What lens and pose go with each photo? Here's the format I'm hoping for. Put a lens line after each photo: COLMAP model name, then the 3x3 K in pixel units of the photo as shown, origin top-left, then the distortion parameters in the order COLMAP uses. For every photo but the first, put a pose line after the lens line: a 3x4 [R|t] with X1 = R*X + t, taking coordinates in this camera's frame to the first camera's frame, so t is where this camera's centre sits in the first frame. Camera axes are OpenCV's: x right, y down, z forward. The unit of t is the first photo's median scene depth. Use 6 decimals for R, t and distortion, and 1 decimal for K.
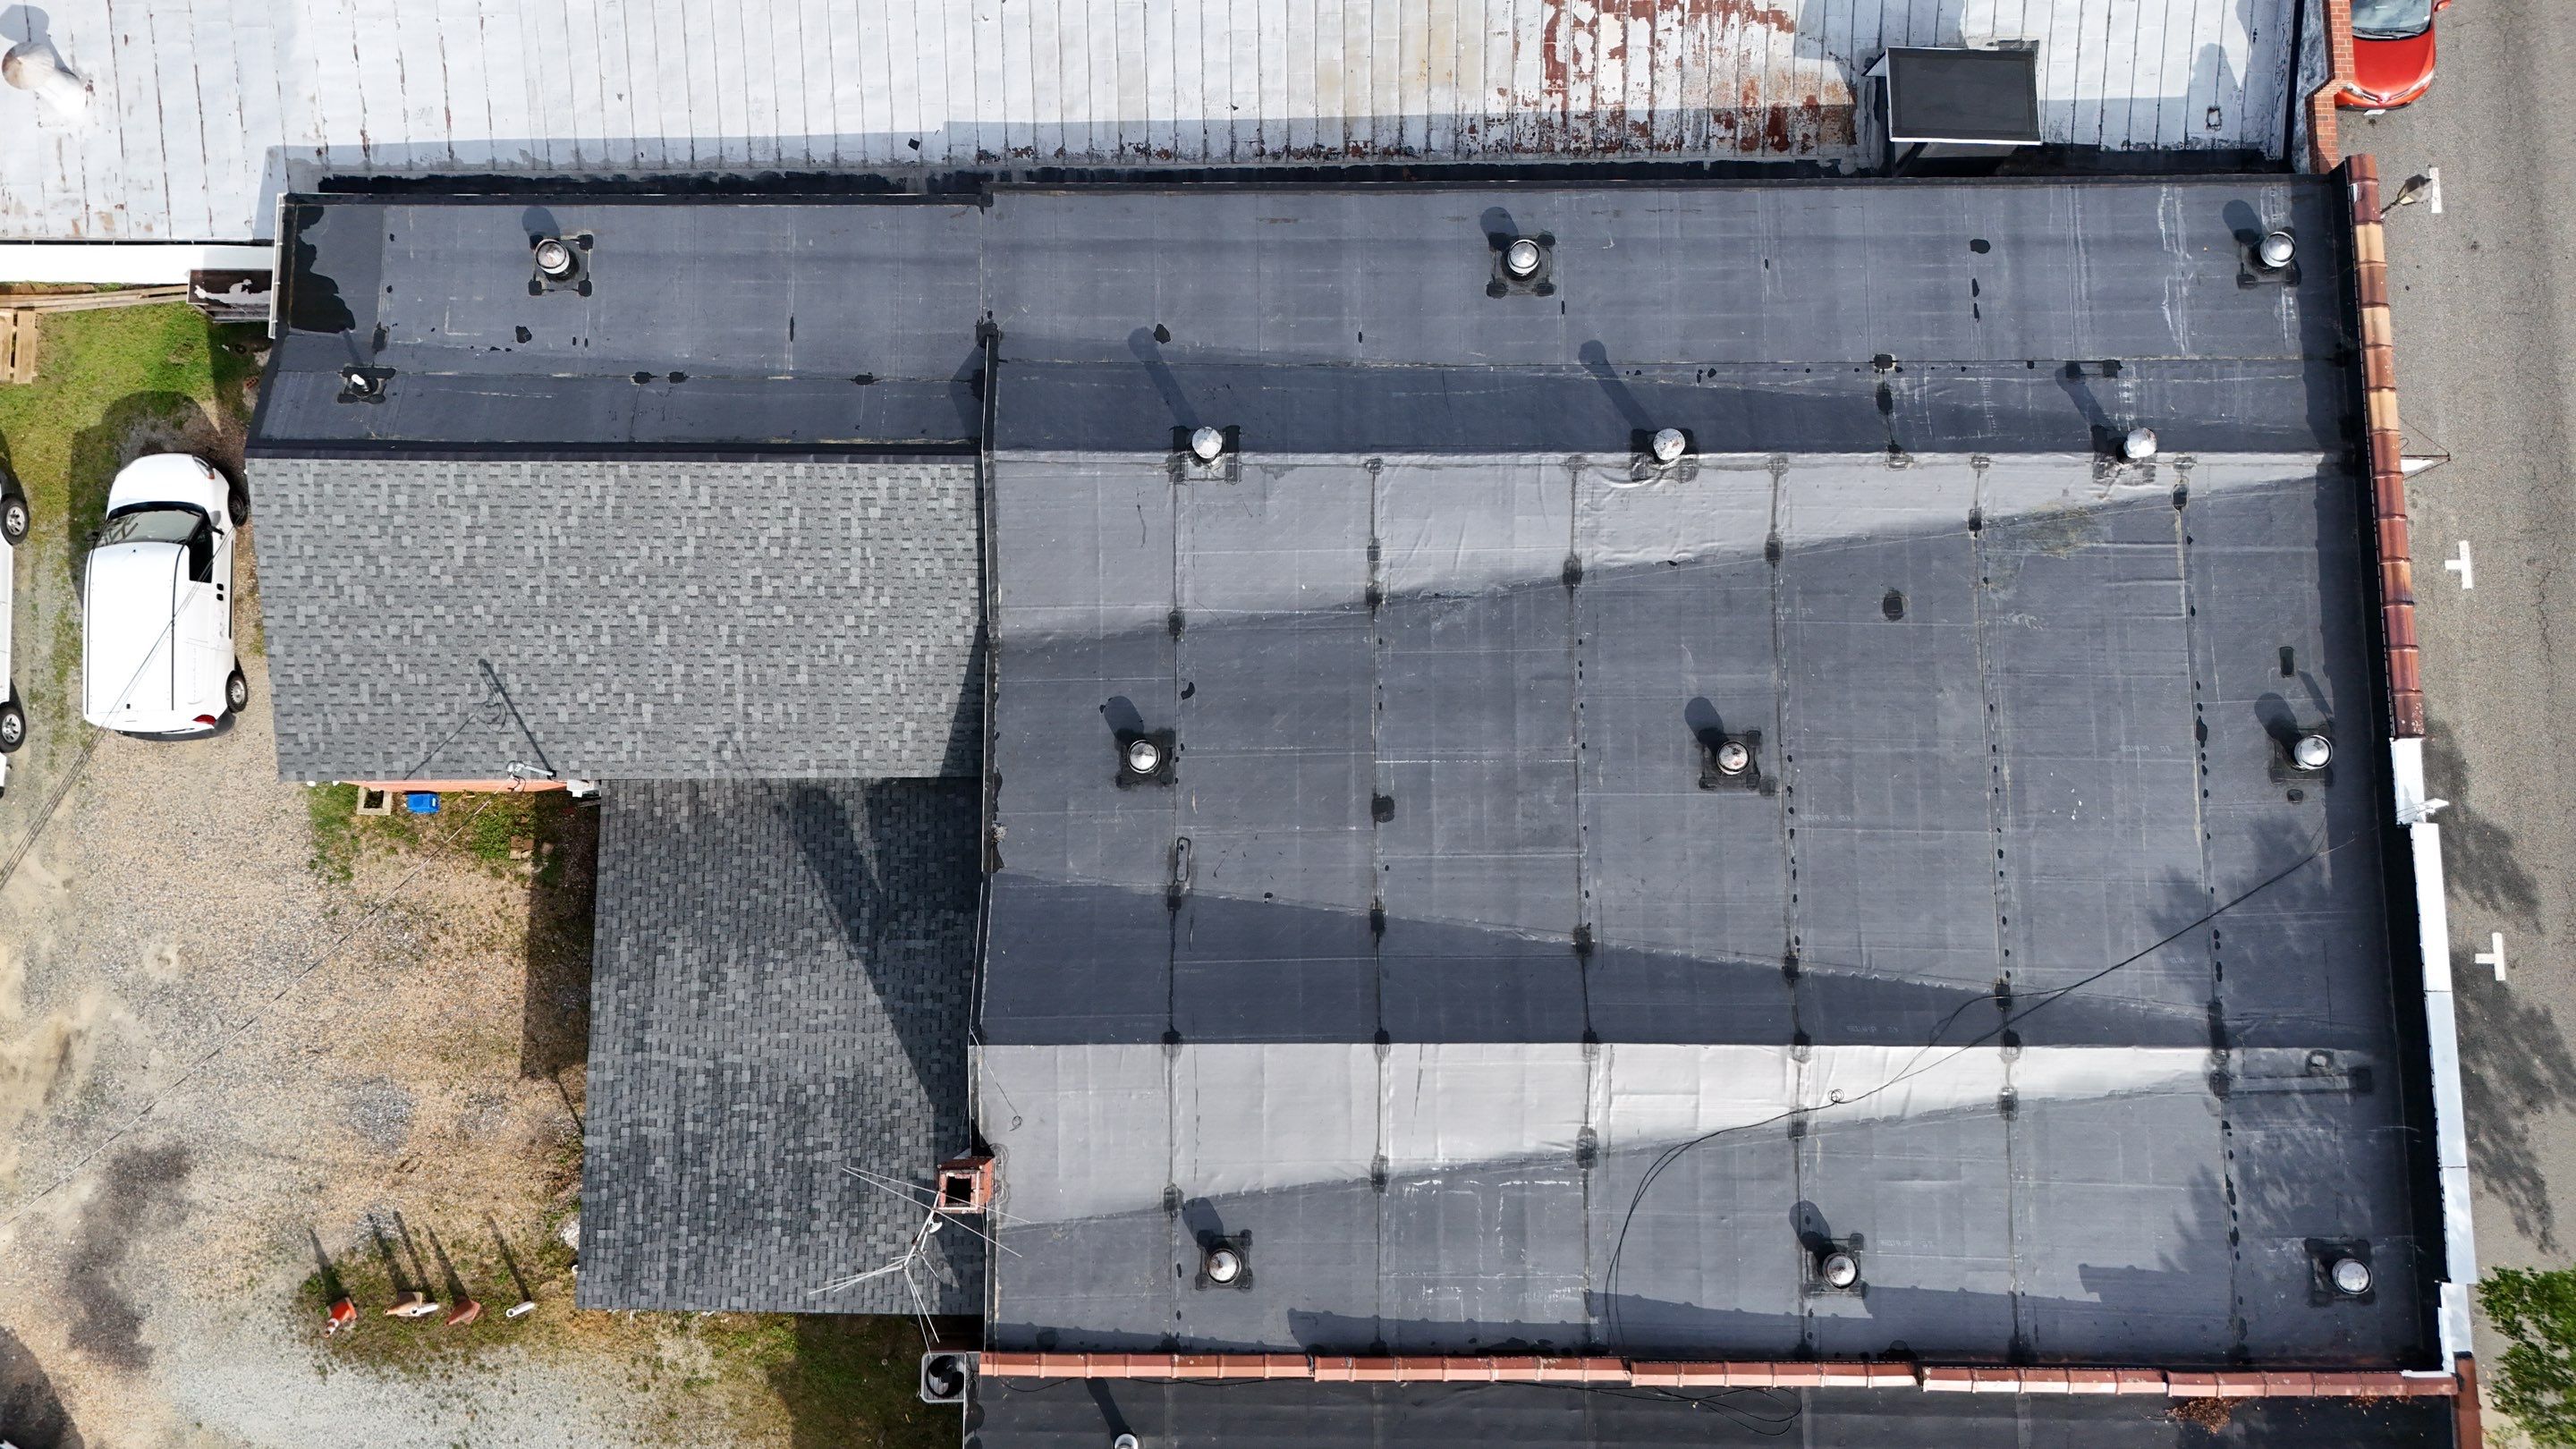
lens RADIAL K [[1859.1, 0, 1288.3], [0, 1859.1, 723.3], [0, 0, 1]] dist [0.017492, -0.004935]
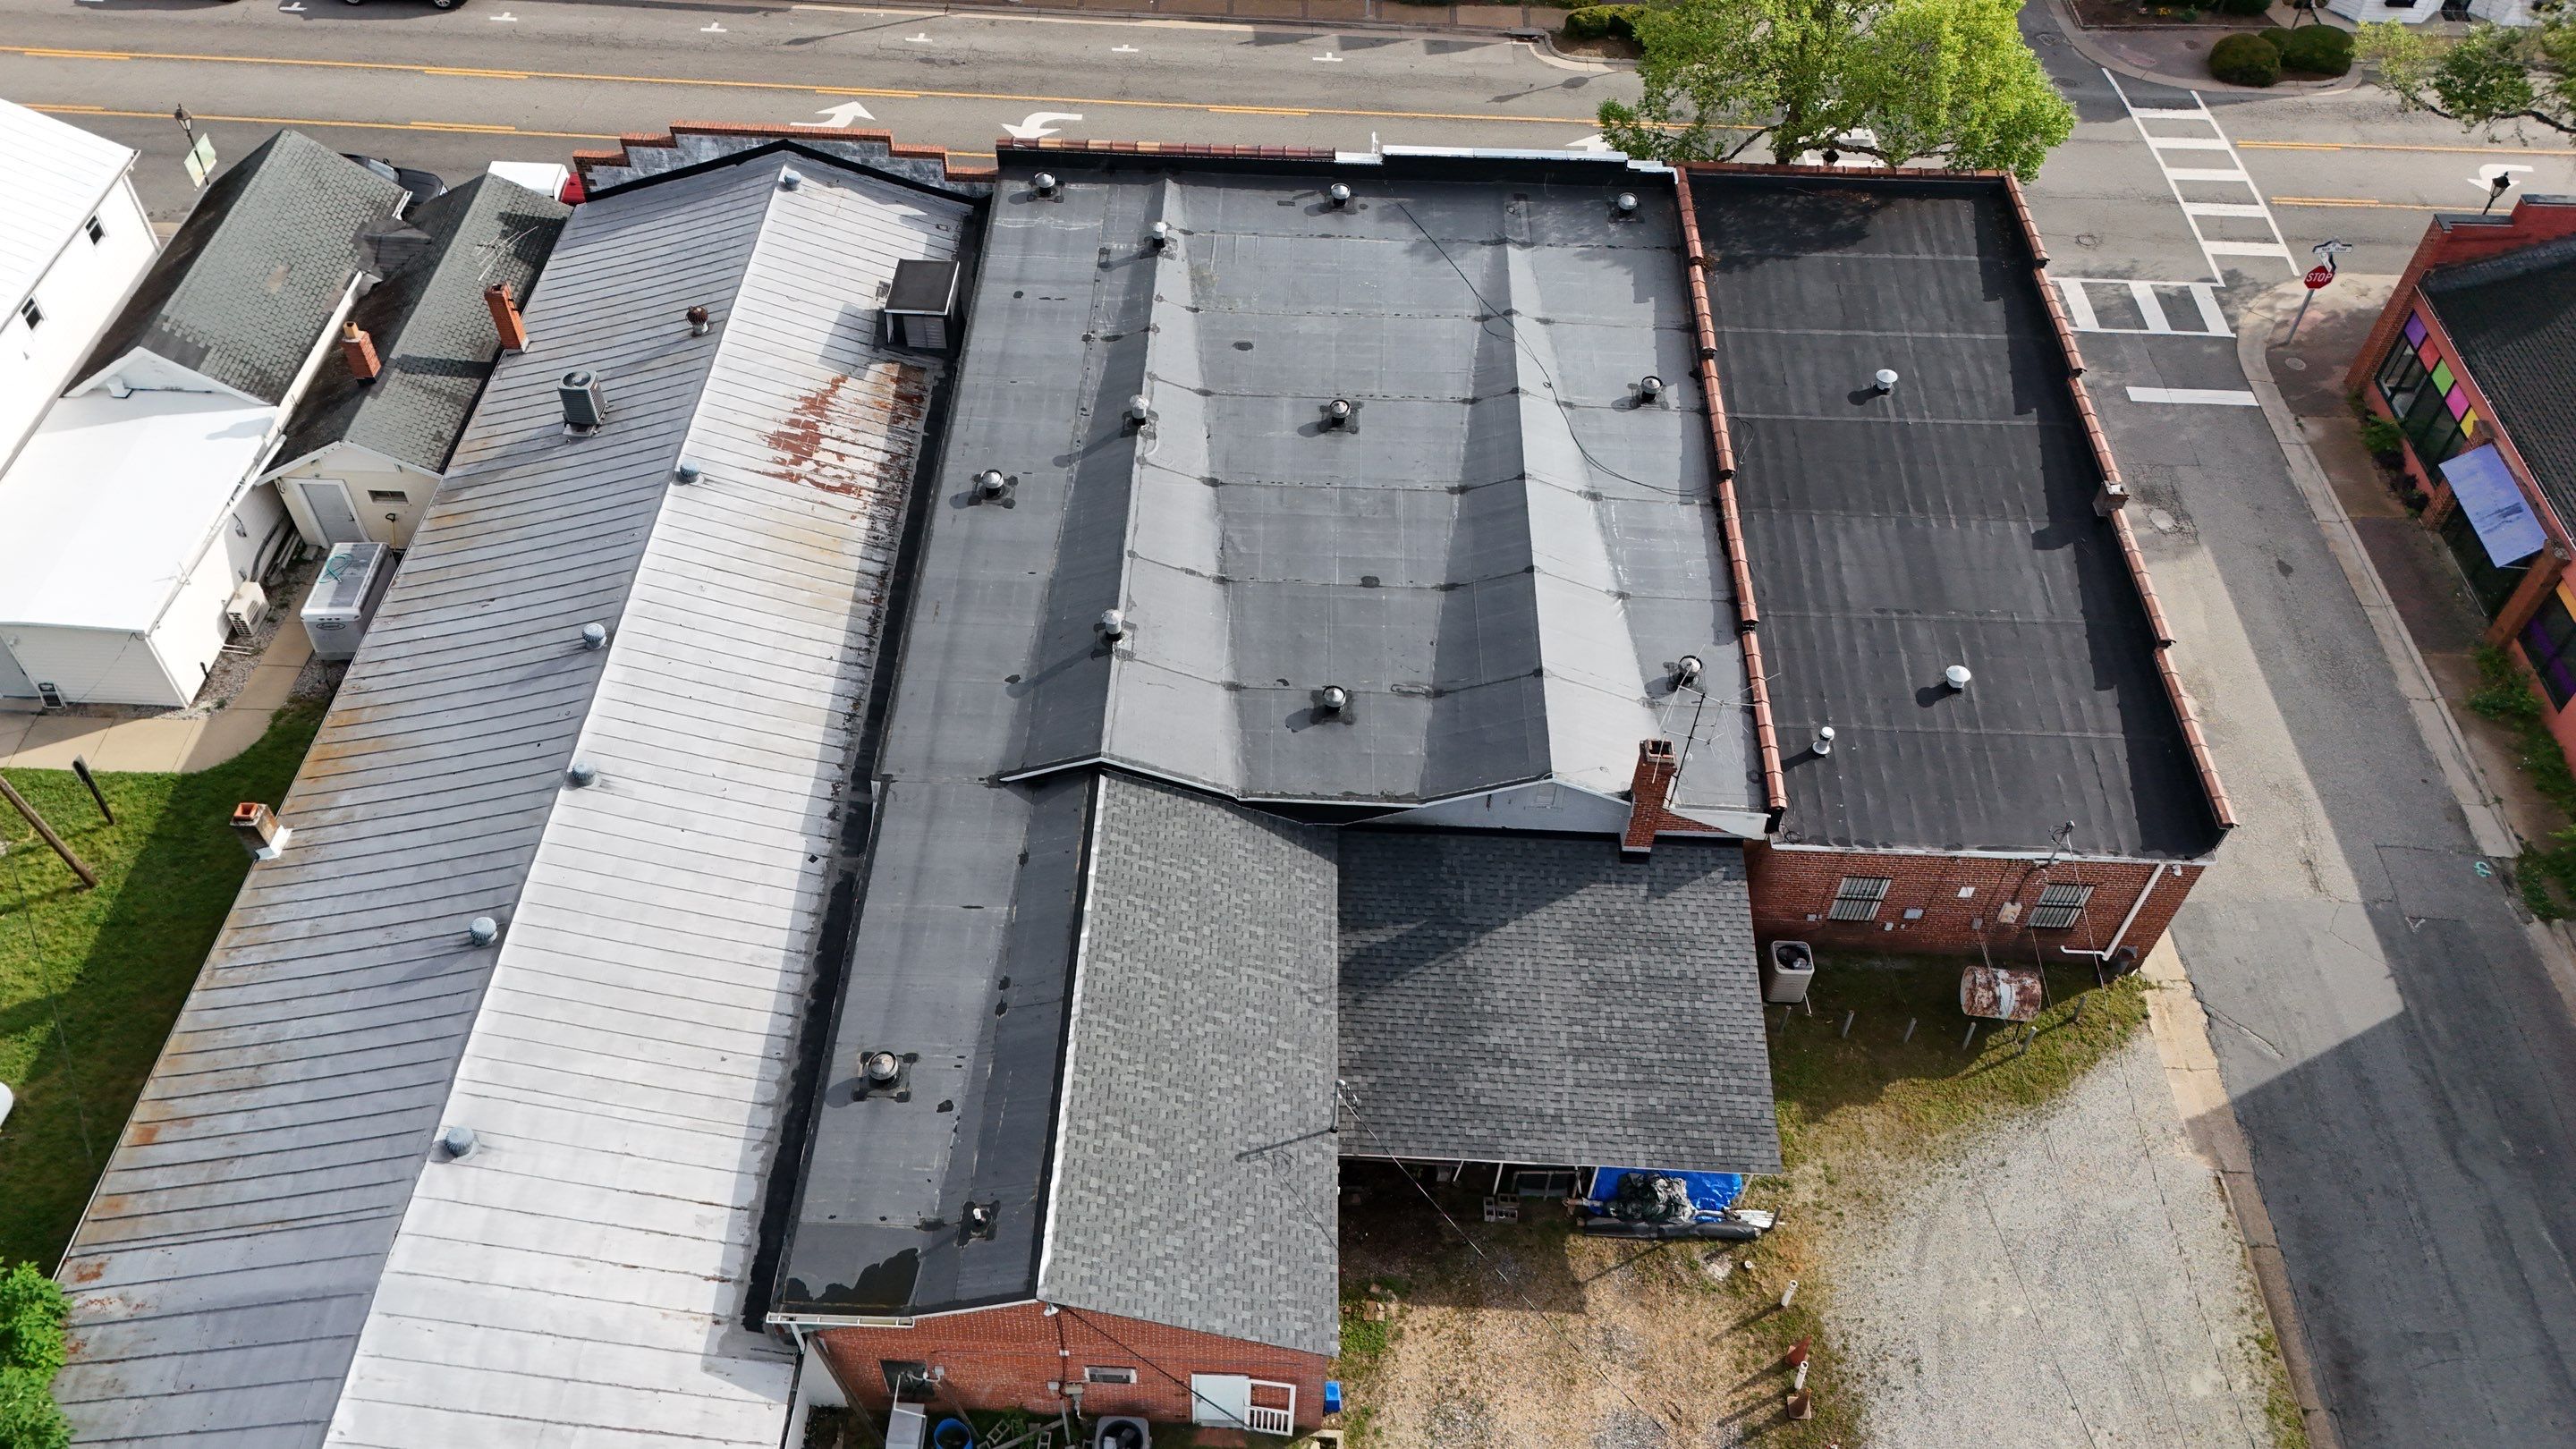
lens RADIAL K [[1859.1, 0, 1287.8], [0, 1859.1, 725.2], [0, 0, 1]] dist [0.017492, -0.004935]
pose [[0.029238, -0.769662, 0.637781, -0.917226], [0.988053, 0.118841, 0.098120, -0.139627], [-0.151314, 0.627293, 0.763942, -0.020594]]
